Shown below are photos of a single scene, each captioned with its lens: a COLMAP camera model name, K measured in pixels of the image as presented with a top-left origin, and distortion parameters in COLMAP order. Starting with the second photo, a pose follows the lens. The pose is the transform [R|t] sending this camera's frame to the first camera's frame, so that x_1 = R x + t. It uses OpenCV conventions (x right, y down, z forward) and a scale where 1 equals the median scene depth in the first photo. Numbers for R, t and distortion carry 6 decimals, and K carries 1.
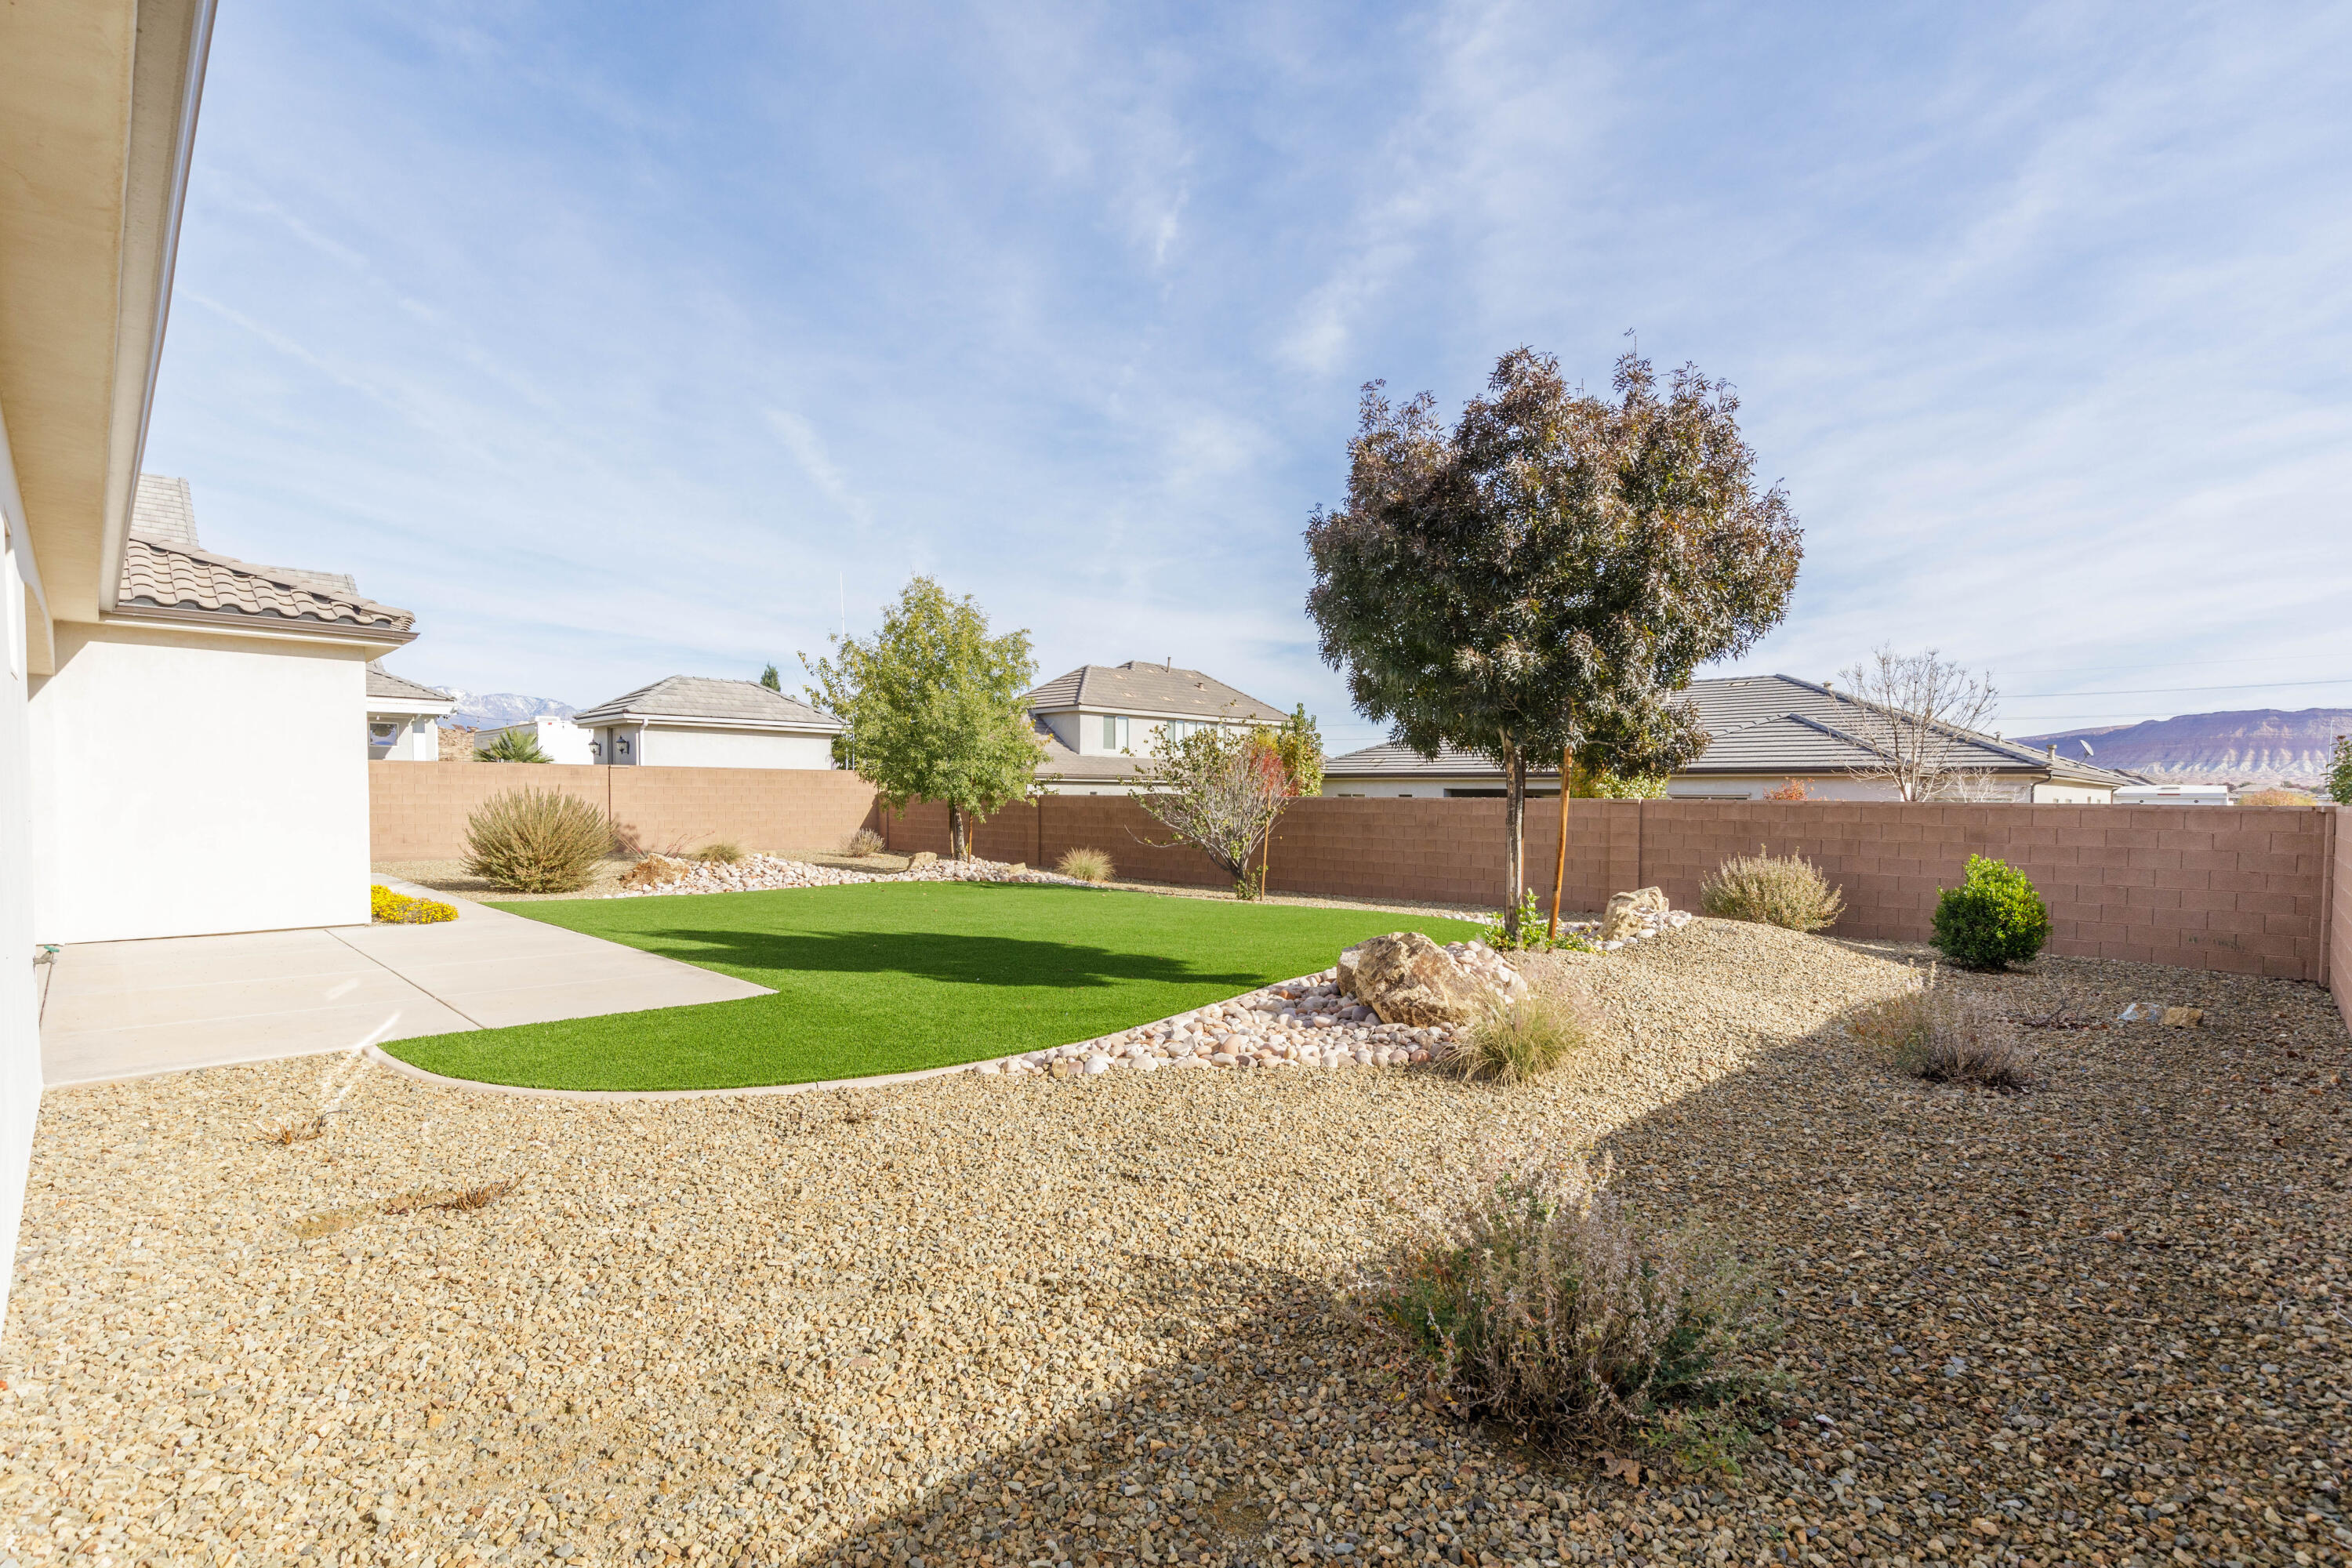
lens RADIAL K [[1083.2, 0, 1181.6], [0, 1083.2, 796.8], [0, 0, 1]] dist [0.007388, 0.001576]
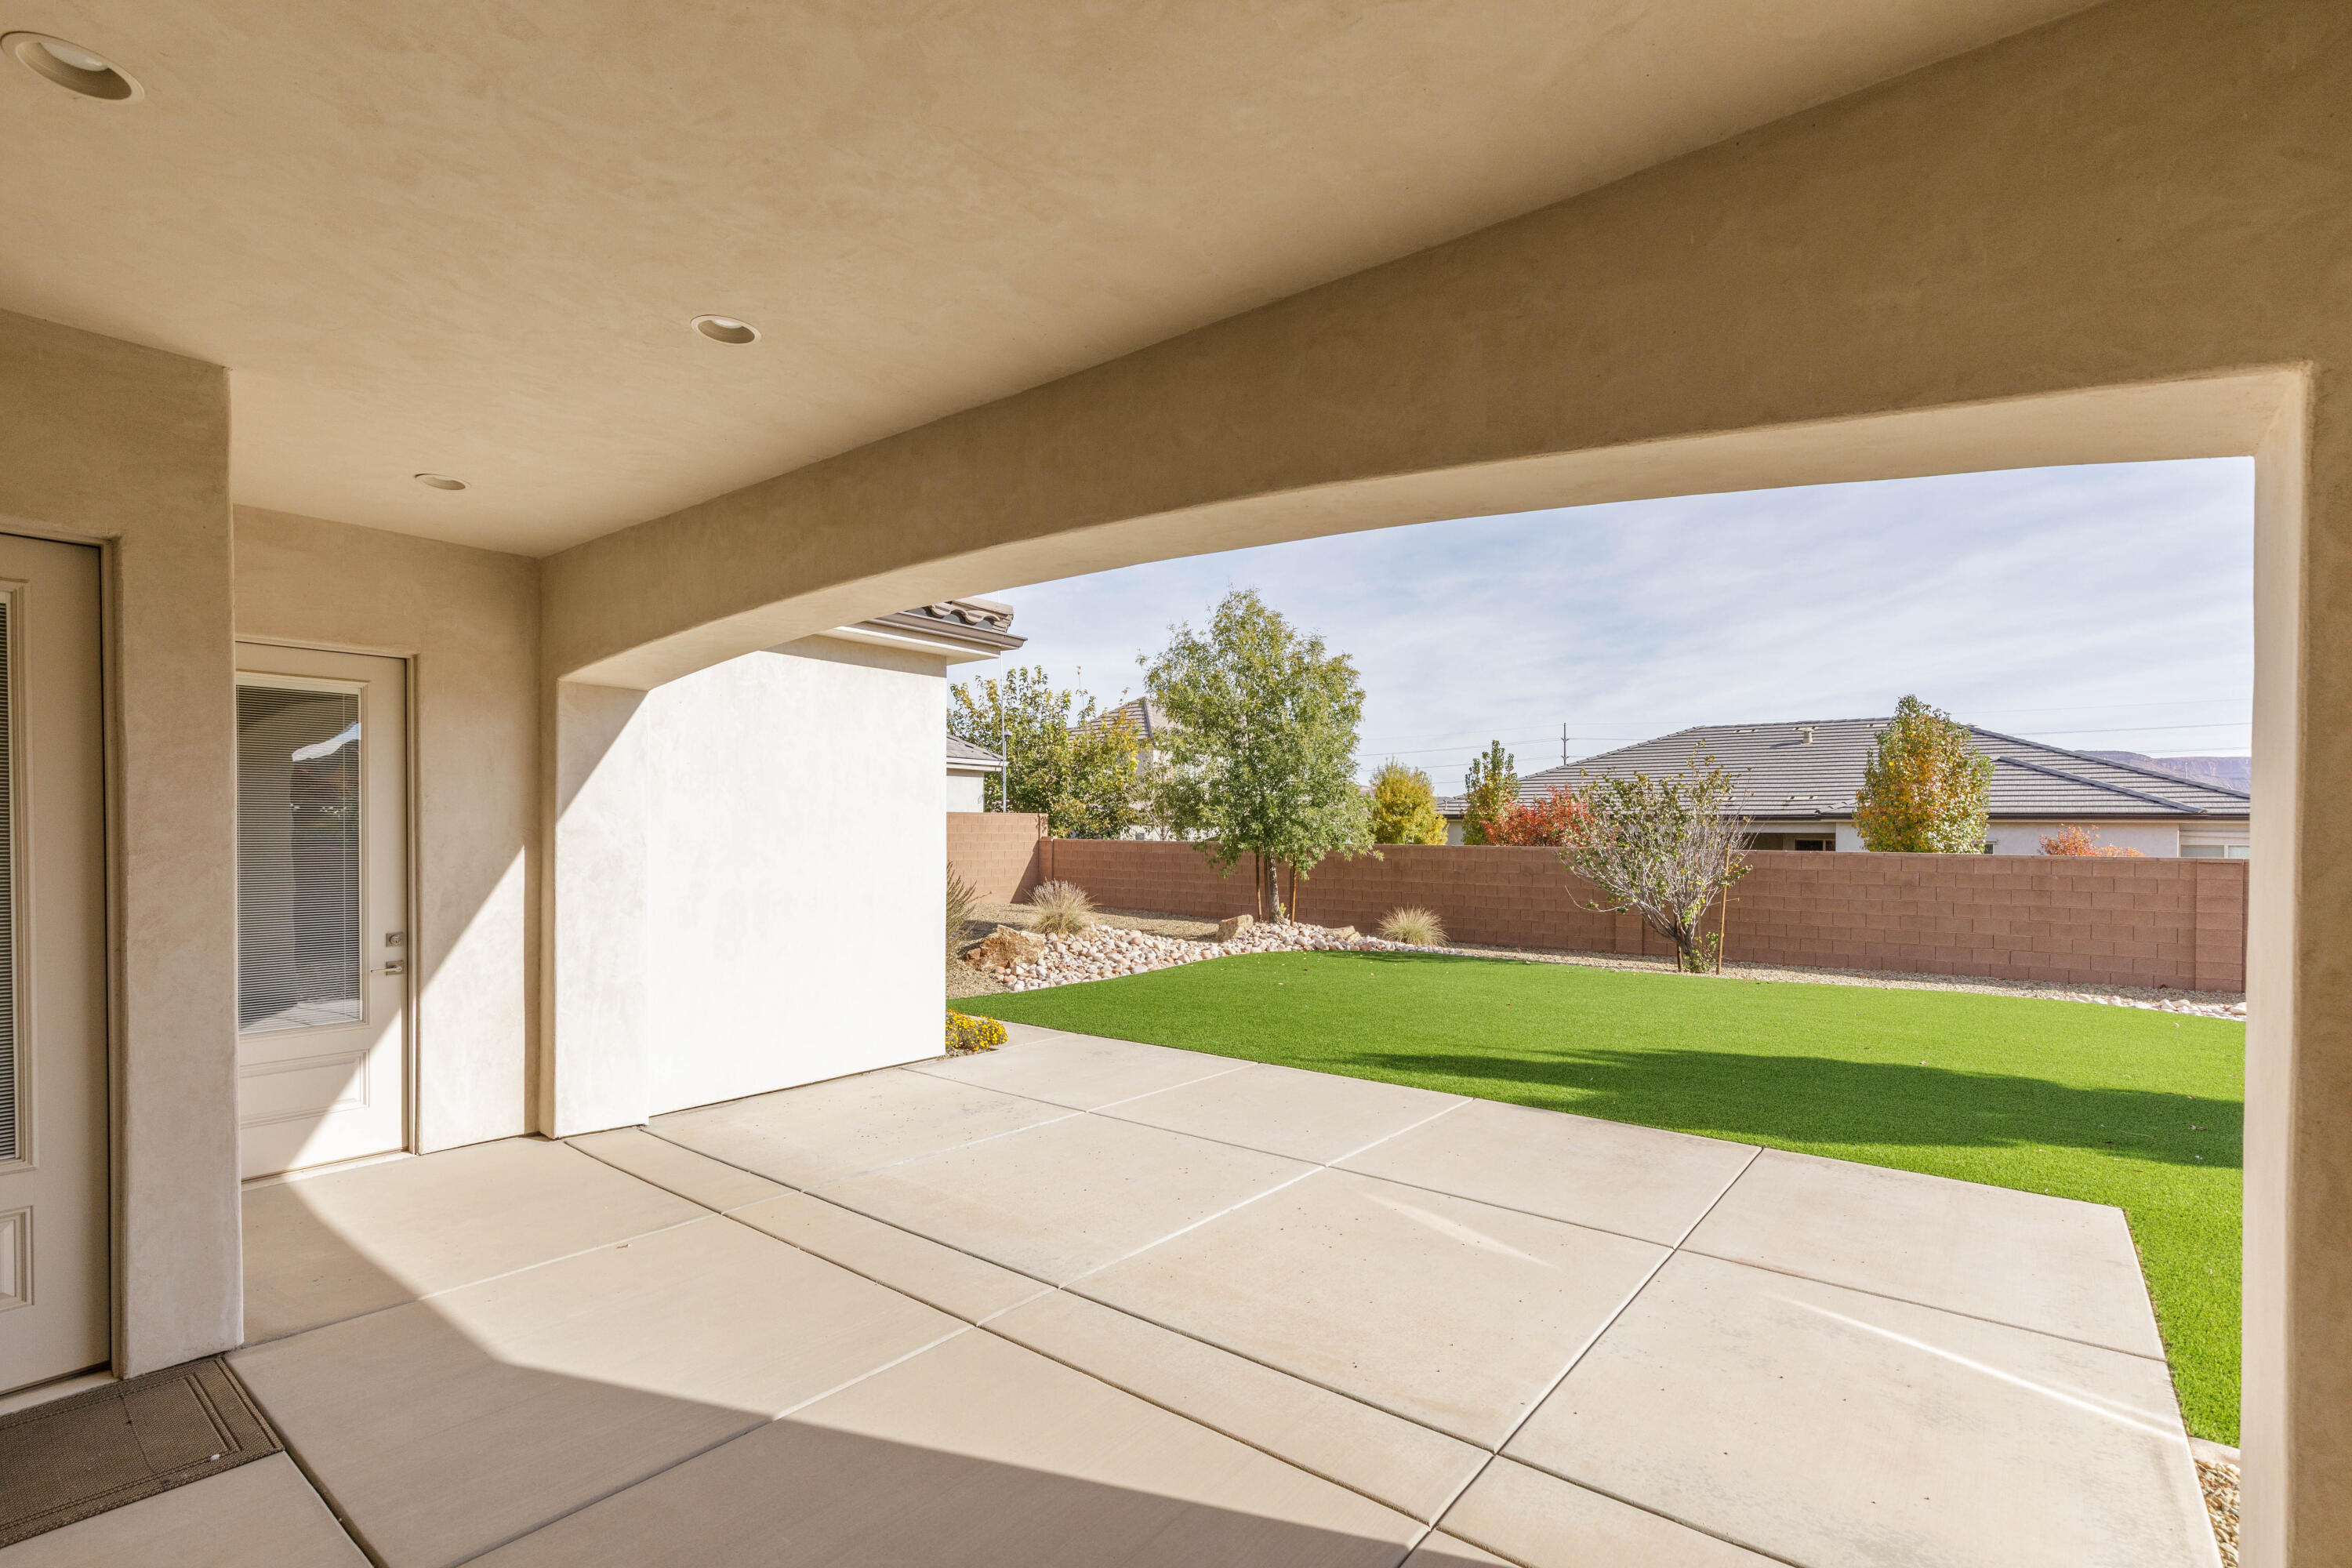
lens RADIAL K [[1083.2, 0, 1187.3], [0, 1083.2, 796.9], [0, 0, 1]] dist [0.007388, 0.001576]
pose [[0.993962, 0.003039, 0.109683, -0.421788], [0.000358, 0.999521, -0.030940, -0.016473], [-0.109725, 0.030792, 0.993485, 0.187838]]
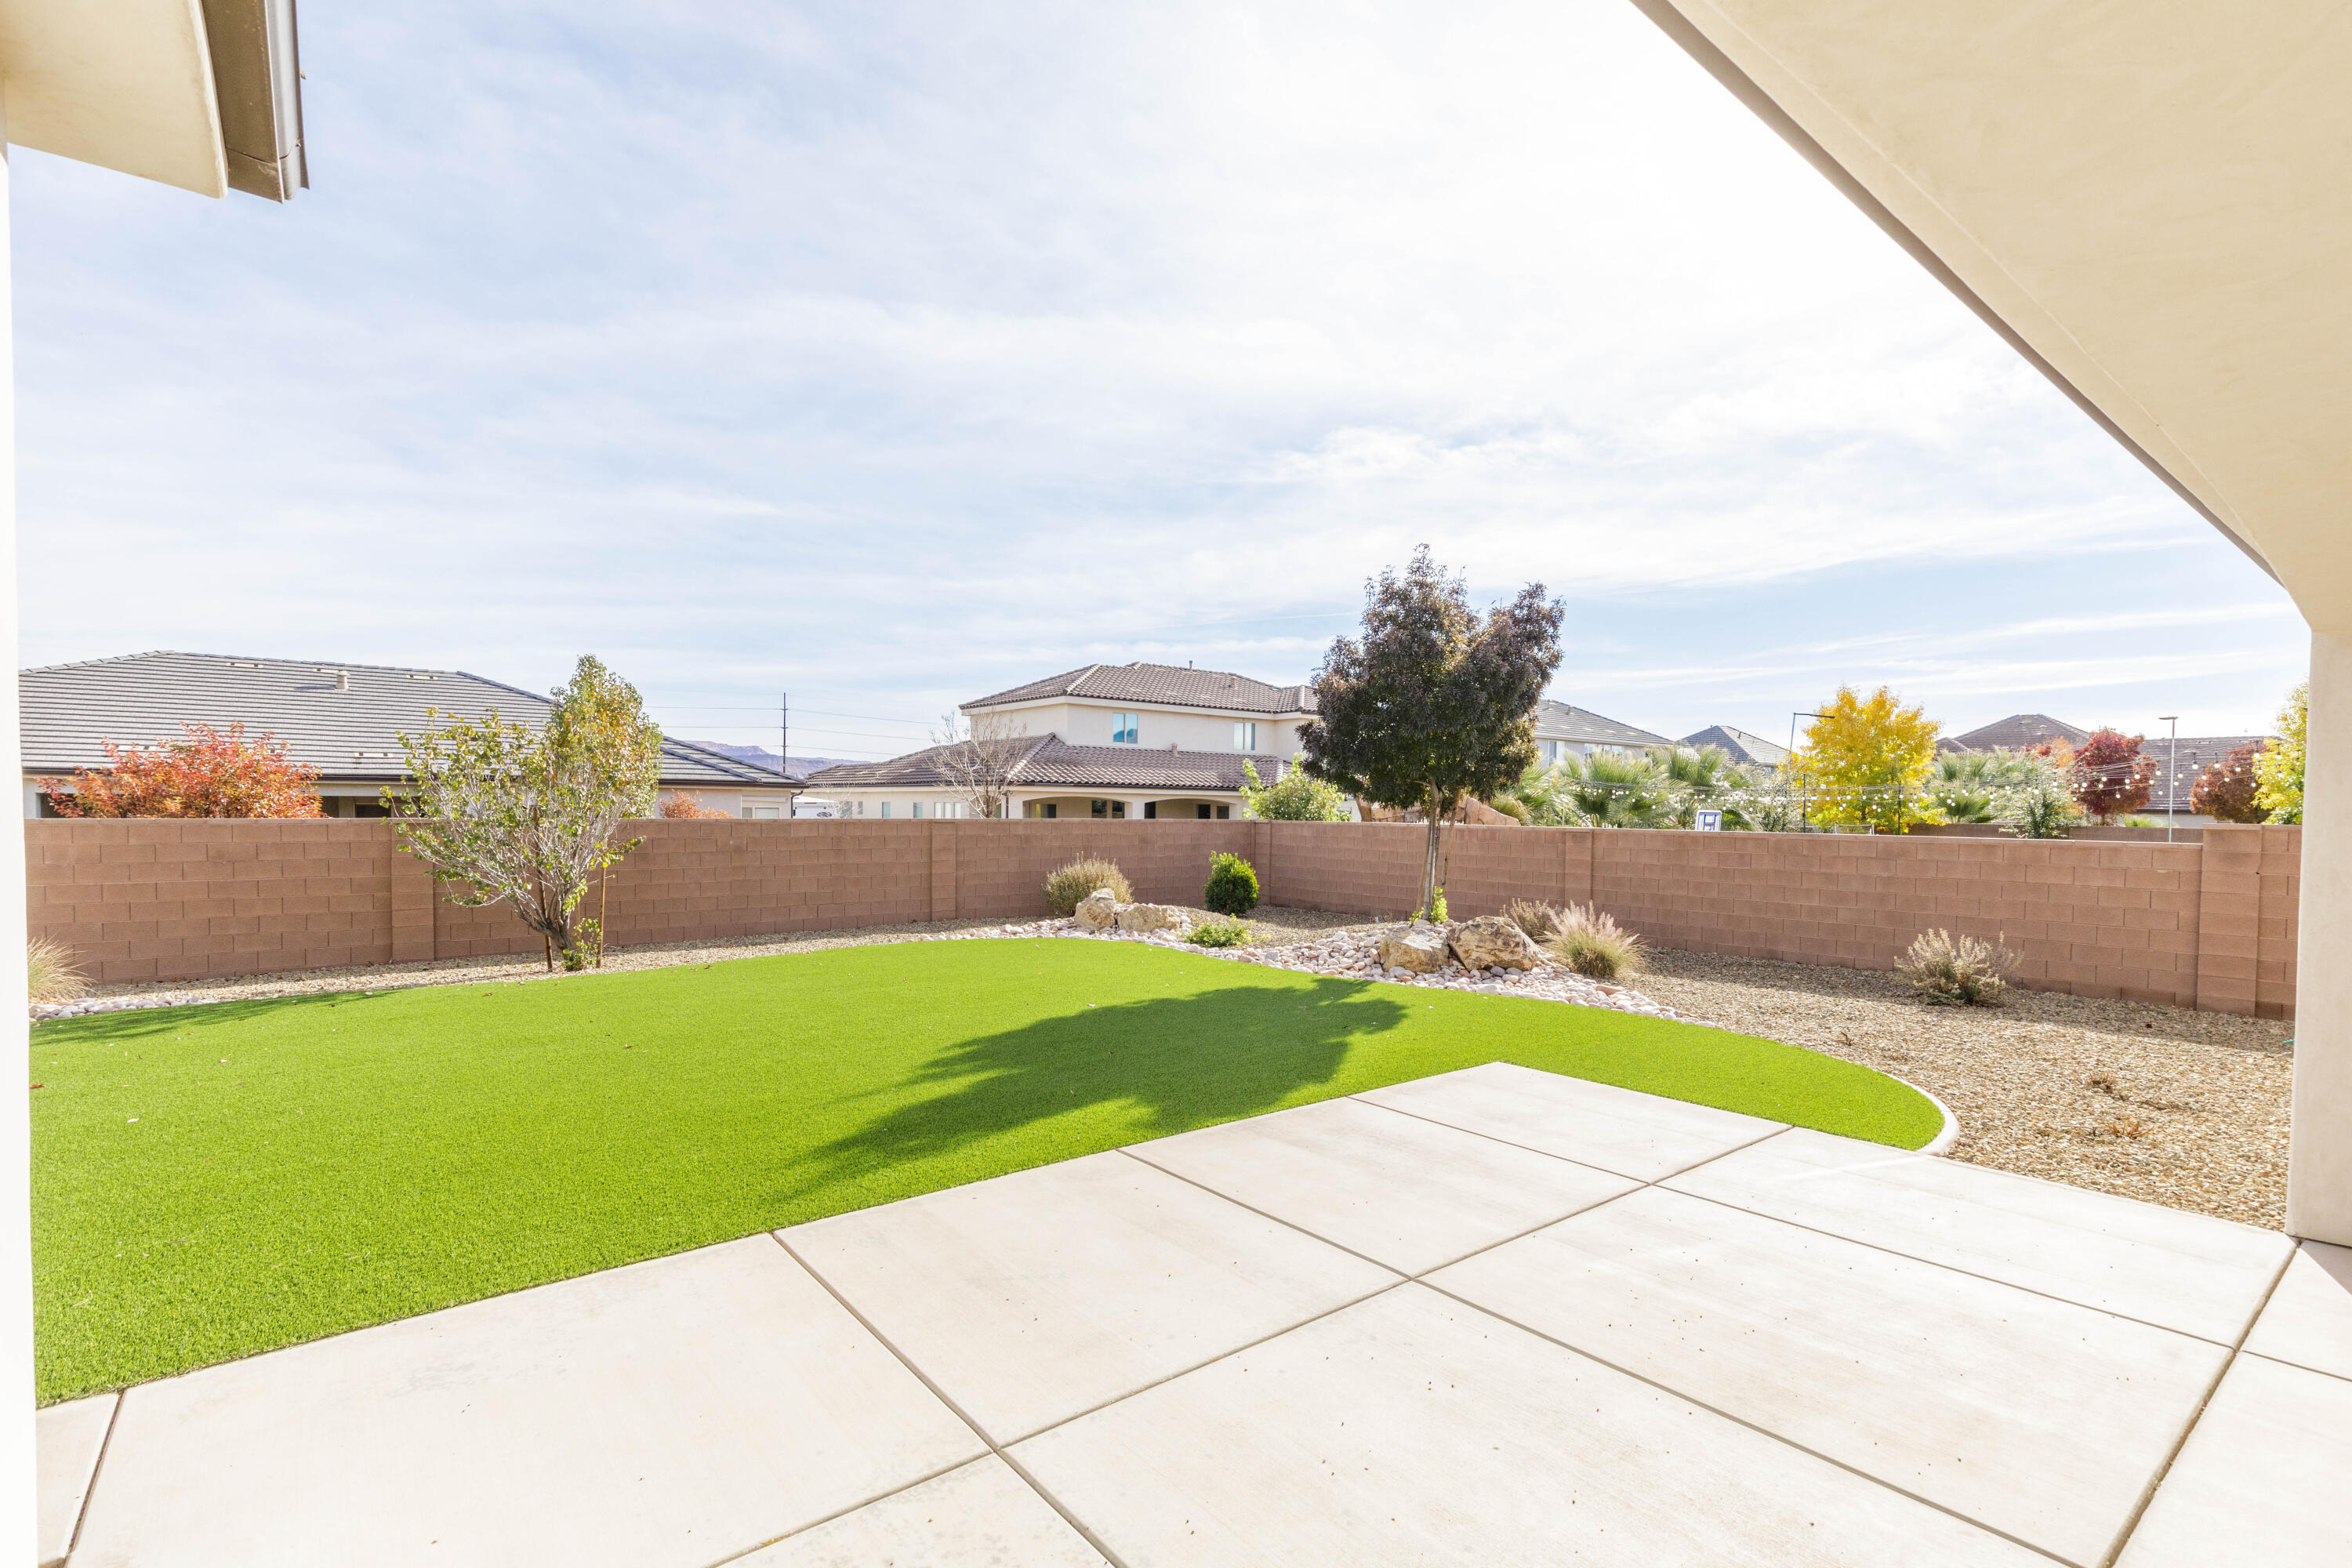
lens RADIAL K [[1083.2, 0, 1194.0], [0, 1083.2, 770.2], [0, 0, 1]] dist [0.007388, 0.001576]
pose [[0.110138, 0.028640, 0.993504, -0.572933], [-0.007082, 0.999582, -0.028030, -0.014979], [-0.993891, -0.003948, 0.110294, 0.517723]]
